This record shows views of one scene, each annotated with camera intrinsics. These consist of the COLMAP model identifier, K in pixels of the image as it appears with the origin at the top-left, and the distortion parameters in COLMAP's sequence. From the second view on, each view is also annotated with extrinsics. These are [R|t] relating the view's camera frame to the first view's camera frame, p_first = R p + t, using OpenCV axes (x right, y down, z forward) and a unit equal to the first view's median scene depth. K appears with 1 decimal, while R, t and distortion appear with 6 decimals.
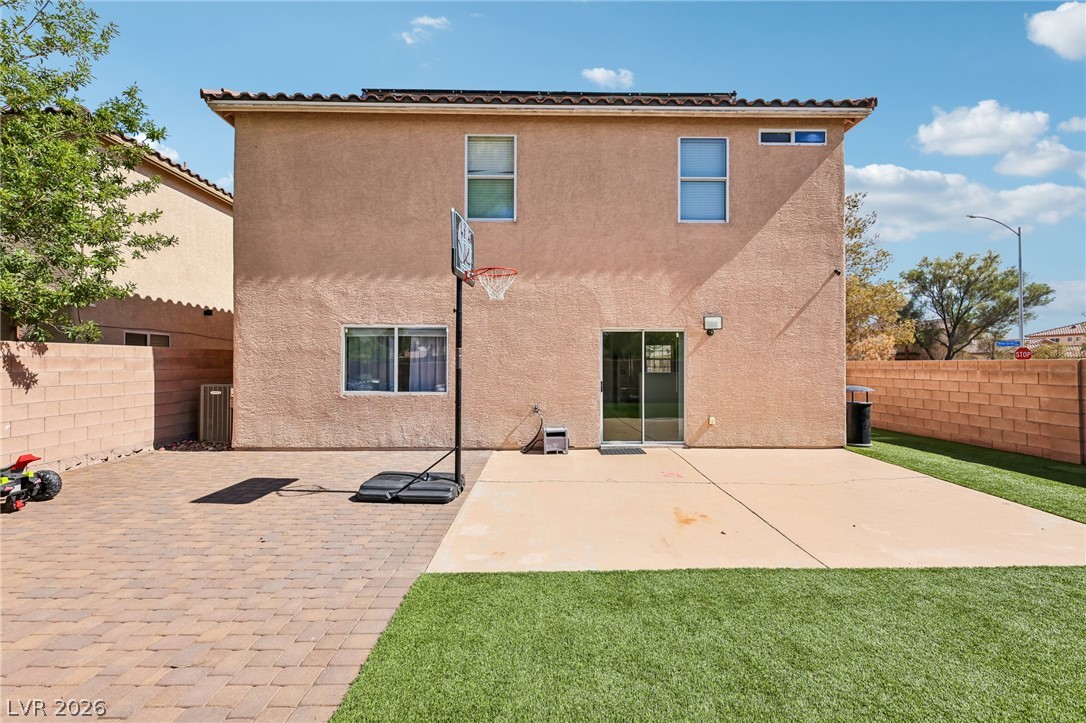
lens RADIAL K [[446.3, 0, 536.2], [0, 446.3, 361.3], [0, 0, 1]] dist [0.000605, 0.000284]
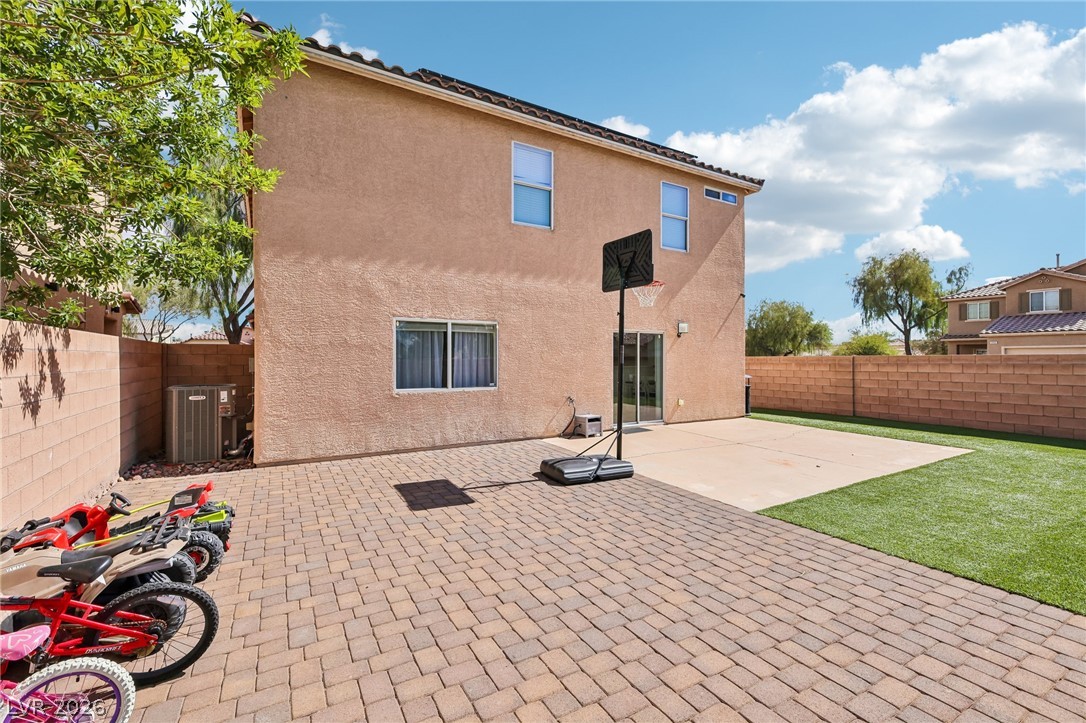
lens RADIAL K [[475.5, 0, 551.2], [0, 475.5, 361.4], [0, 0, 1]] dist [0.002823, 0.000537]
pose [[0.861141, -0.004401, 0.508346, -0.650242], [-0.001140, 0.999943, 0.010588, -0.001887], [-0.508364, -0.009698, 0.861088, -0.010955]]
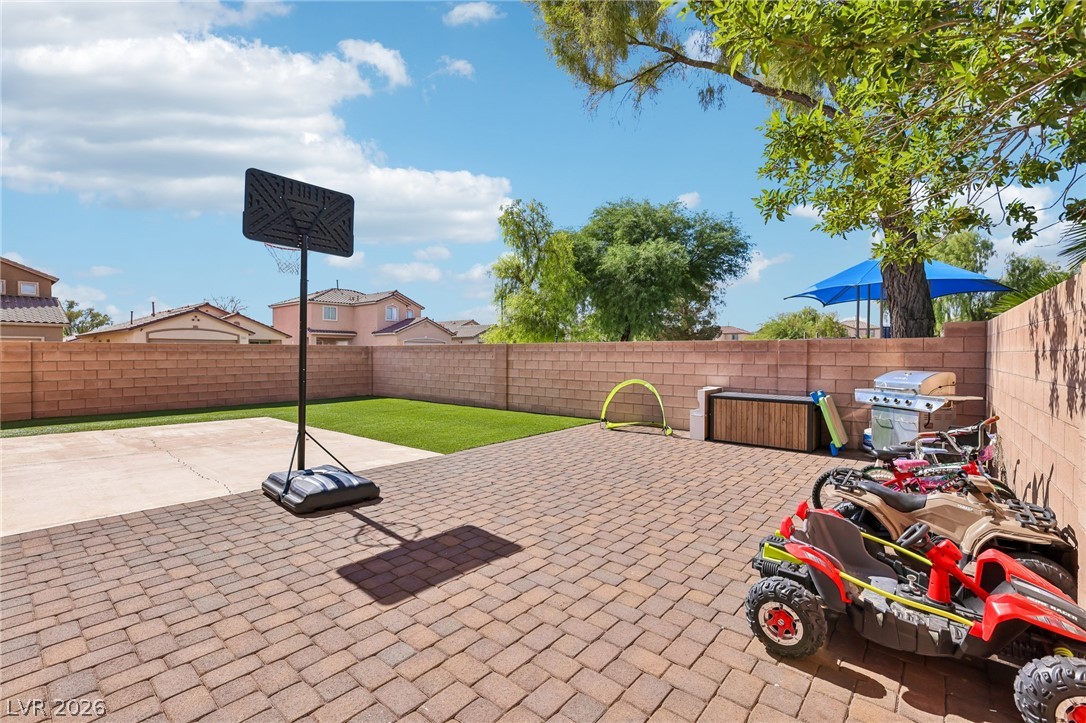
lens RADIAL K [[475.5, 0, 537.7], [0, 475.5, 360.6], [0, 0, 1]] dist [0.002823, 0.000537]
pose [[-0.767117, -0.011745, 0.641400, -0.783054], [-0.005302, 0.999914, 0.011969, 0.023363], [-0.641486, 0.005781, -0.767113, 0.969963]]
